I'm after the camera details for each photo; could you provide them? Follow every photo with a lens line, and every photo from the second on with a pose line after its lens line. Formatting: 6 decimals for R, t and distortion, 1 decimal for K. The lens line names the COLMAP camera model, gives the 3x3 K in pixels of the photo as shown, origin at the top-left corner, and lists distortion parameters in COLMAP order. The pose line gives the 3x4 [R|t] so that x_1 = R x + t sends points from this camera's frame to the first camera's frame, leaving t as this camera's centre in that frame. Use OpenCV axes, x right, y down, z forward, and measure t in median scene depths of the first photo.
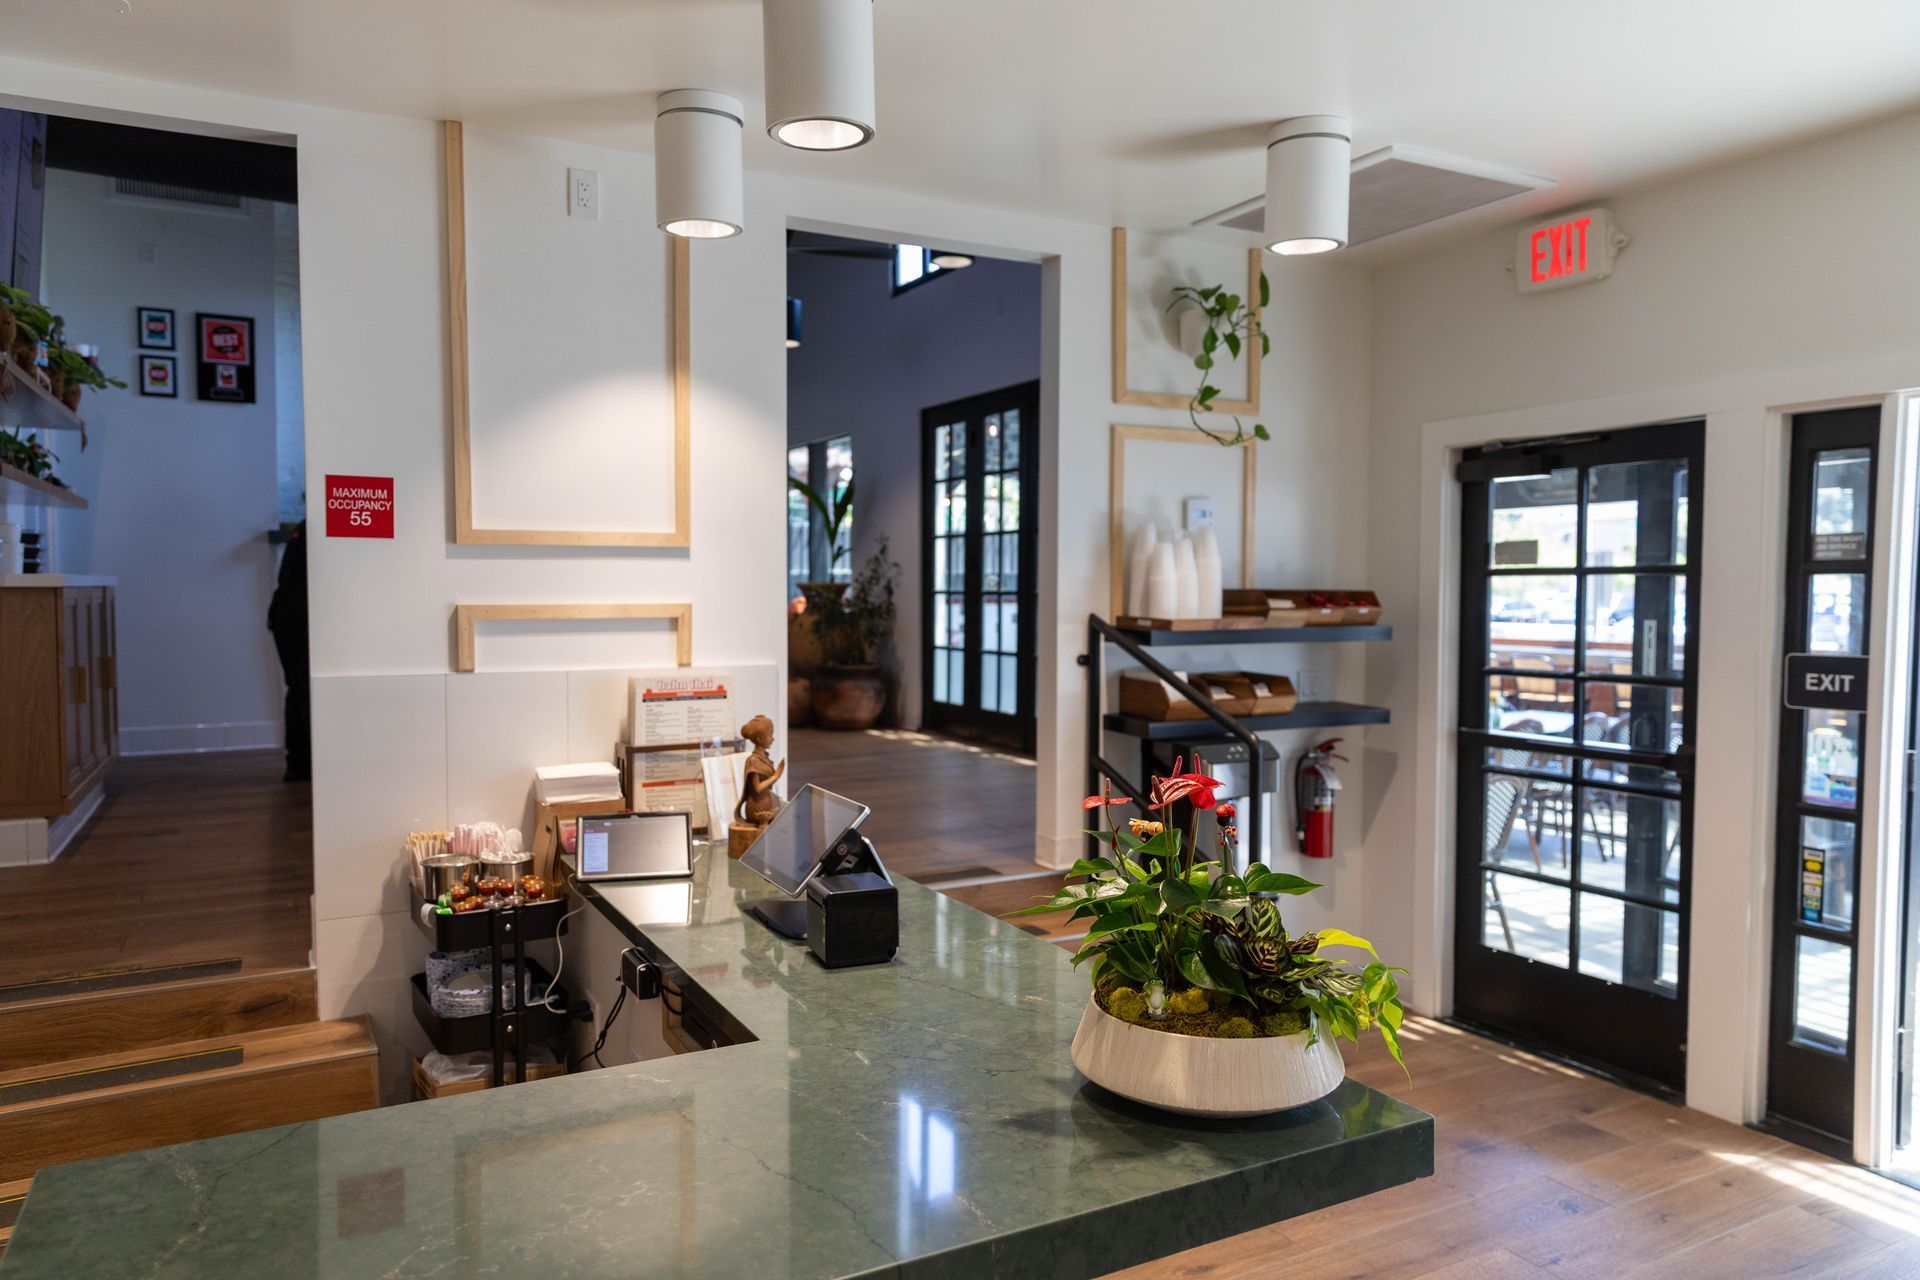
lens RADIAL K [[1296.5, 0, 955.1], [0, 1296.5, 638.0], [0, 0, 1]] dist [0.006099, 0.007901]
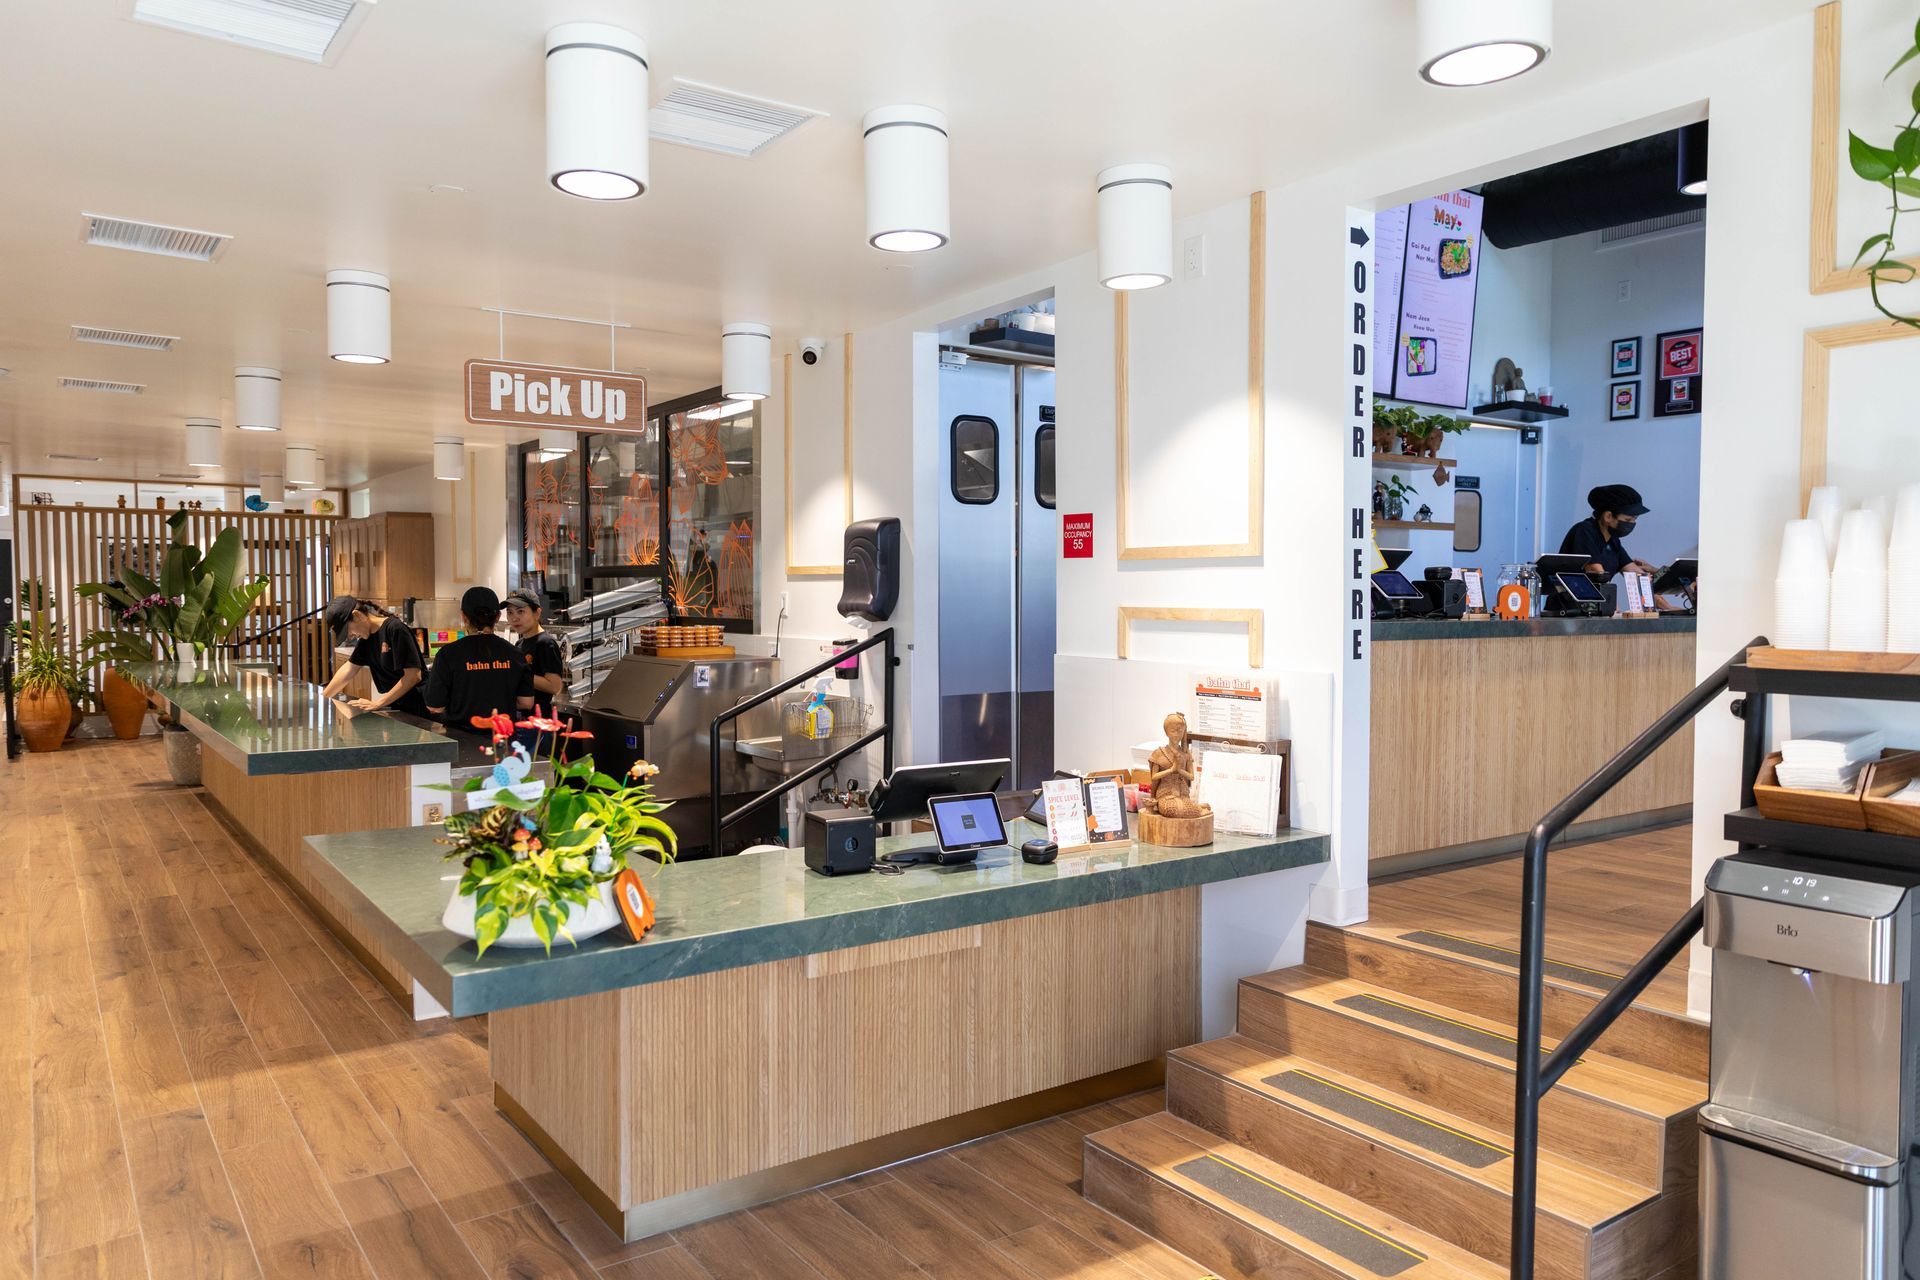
lens RADIAL K [[1296.5, 0, 955.1], [0, 1296.5, 658.9], [0, 0, 1]] dist [0.006099, 0.007901]
pose [[0.121964, 0.050392, -0.991254, 0.404650], [-0.040217, 0.998141, 0.045794, -0.012035], [0.991719, 0.034280, 0.123764, 0.310056]]
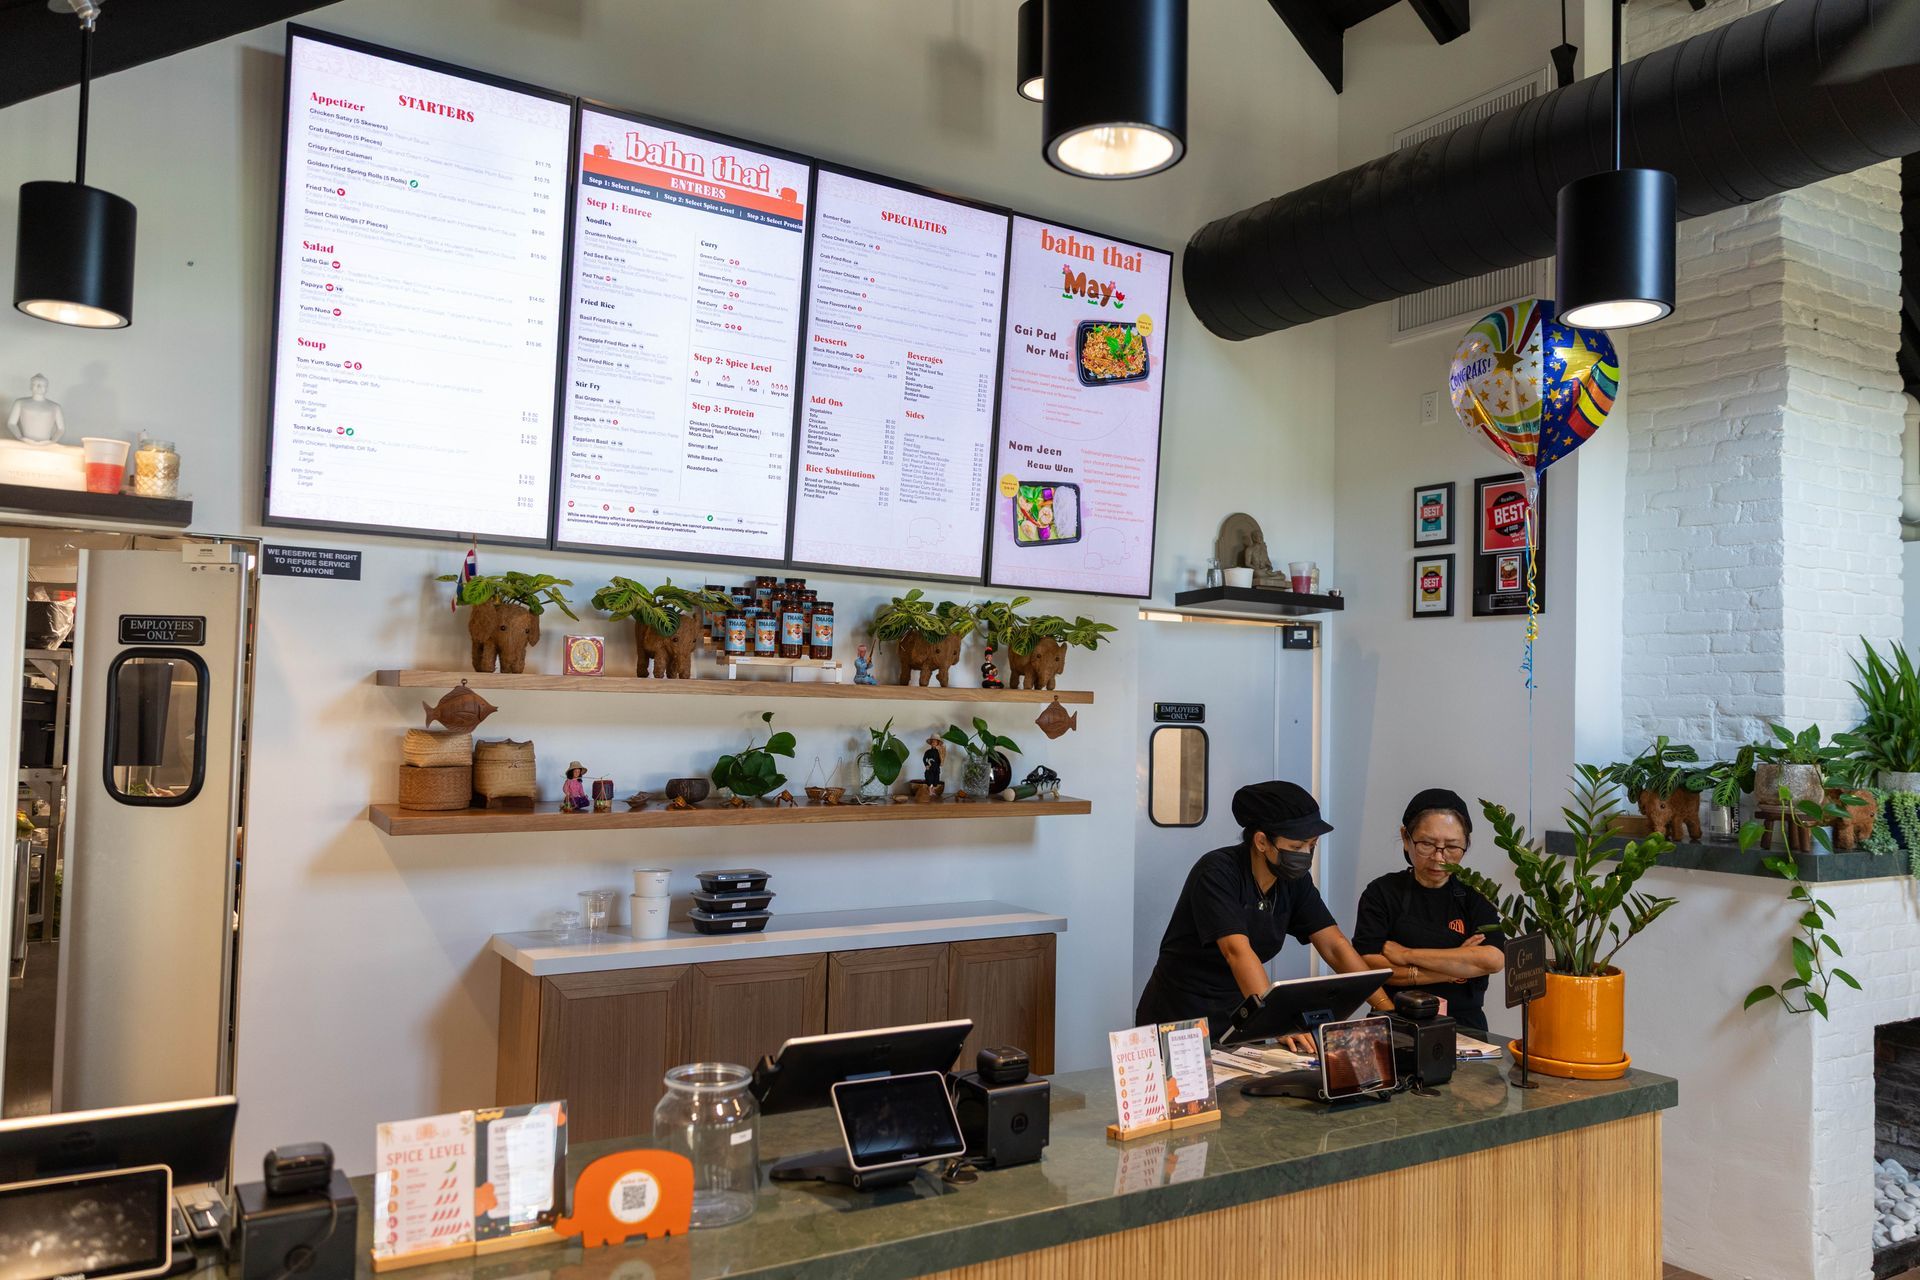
lens RADIAL K [[1373.4, 0, 947.1], [0, 1373.4, 645.0], [0, 0, 1]] dist [0.005774, 0.002958]
pose [[0.065302, -0.048792, -0.996672, 0.061391], [-0.059860, 0.996814, -0.052721, -0.118194], [0.996068, 0.063104, 0.062173, 0.702481]]
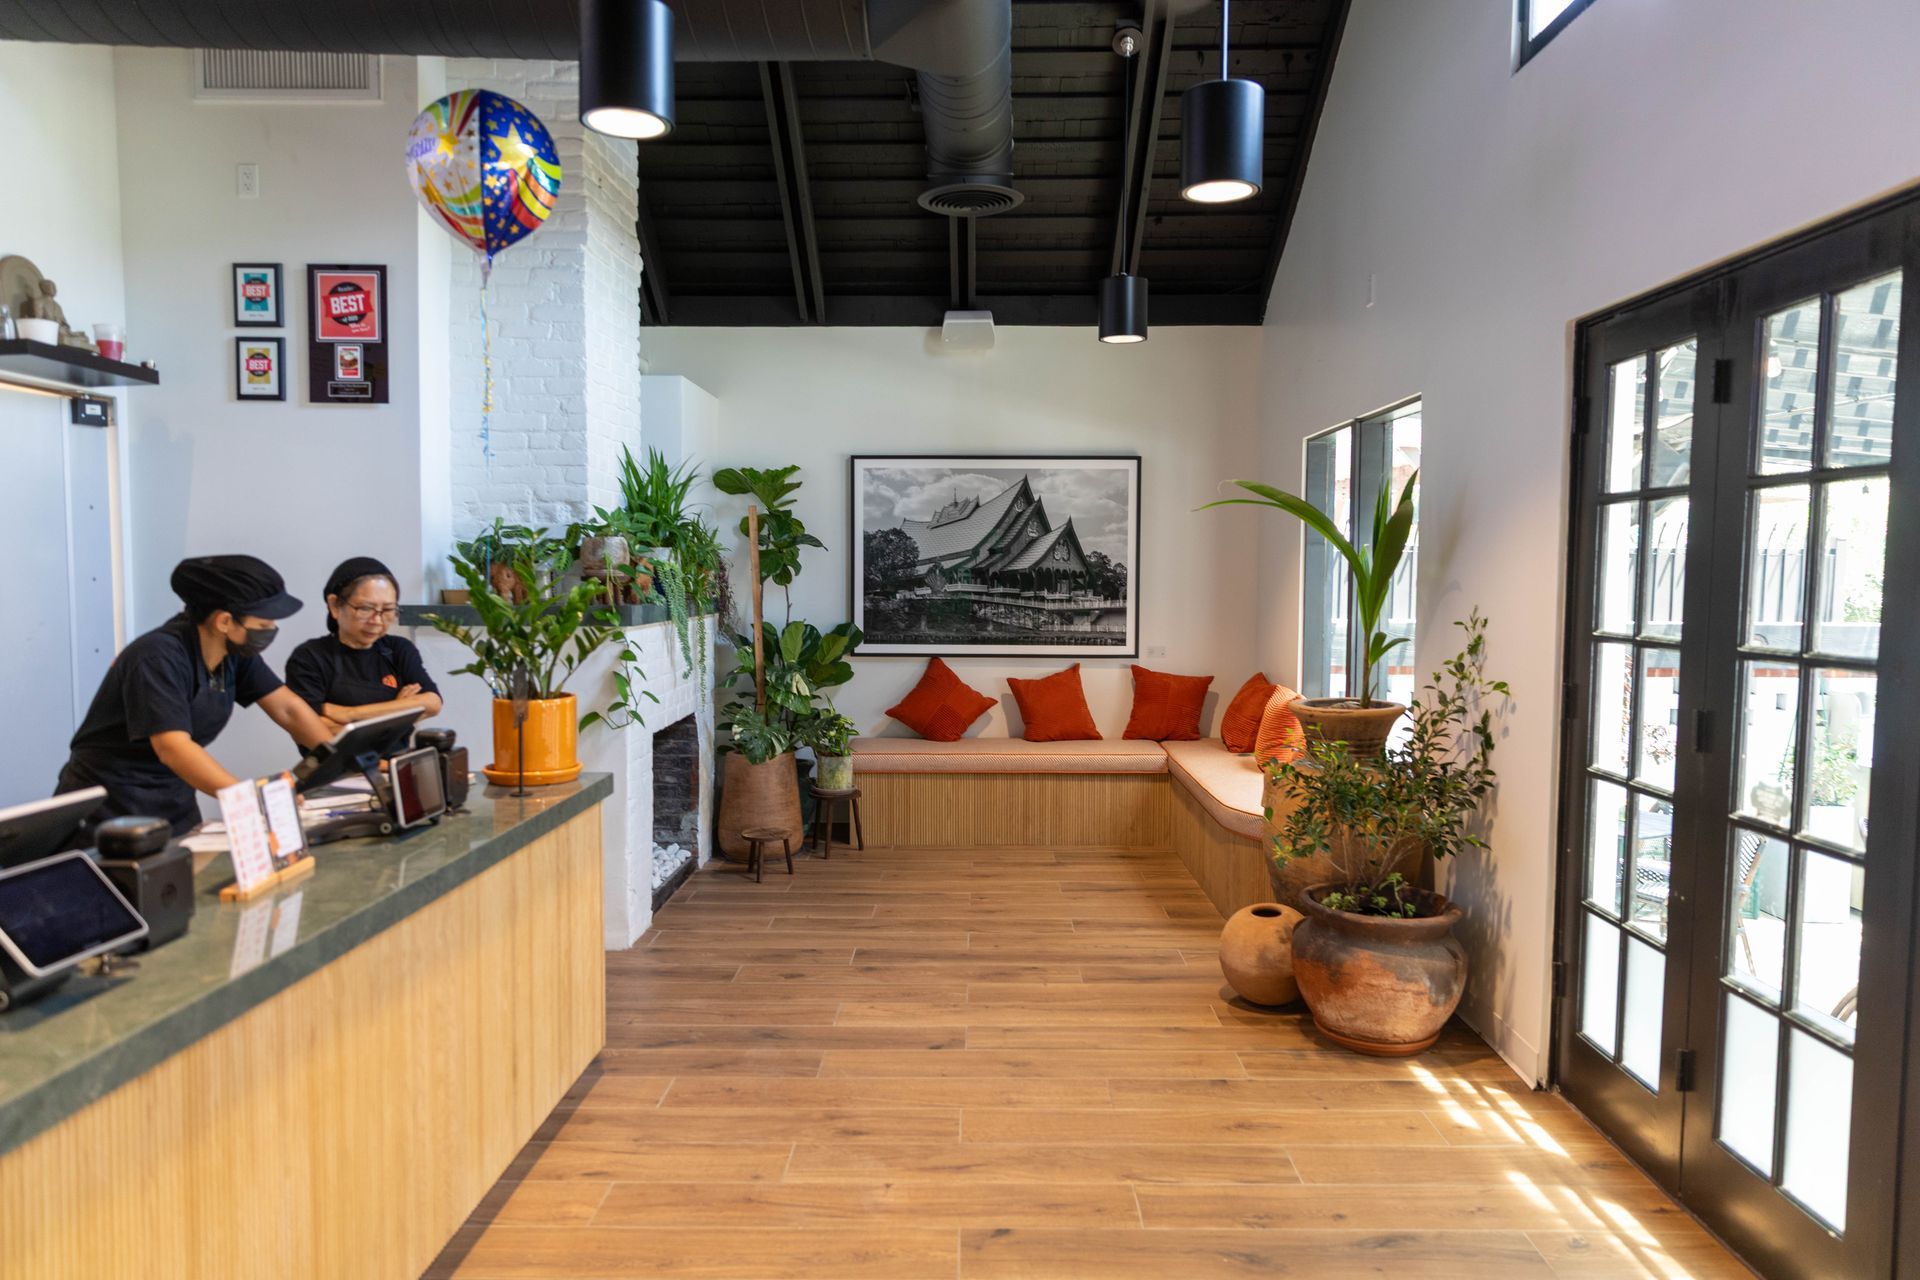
lens RADIAL K [[1296.5, 0, 948.9], [0, 1296.5, 654.1], [0, 0, 1]] dist [0.006099, 0.007901]
pose [[0.874932, 0.035565, -0.482938, 0.003518], [-0.024143, 0.999263, 0.029849, -0.085699], [0.483643, -0.014456, 0.875146, 0.588820]]
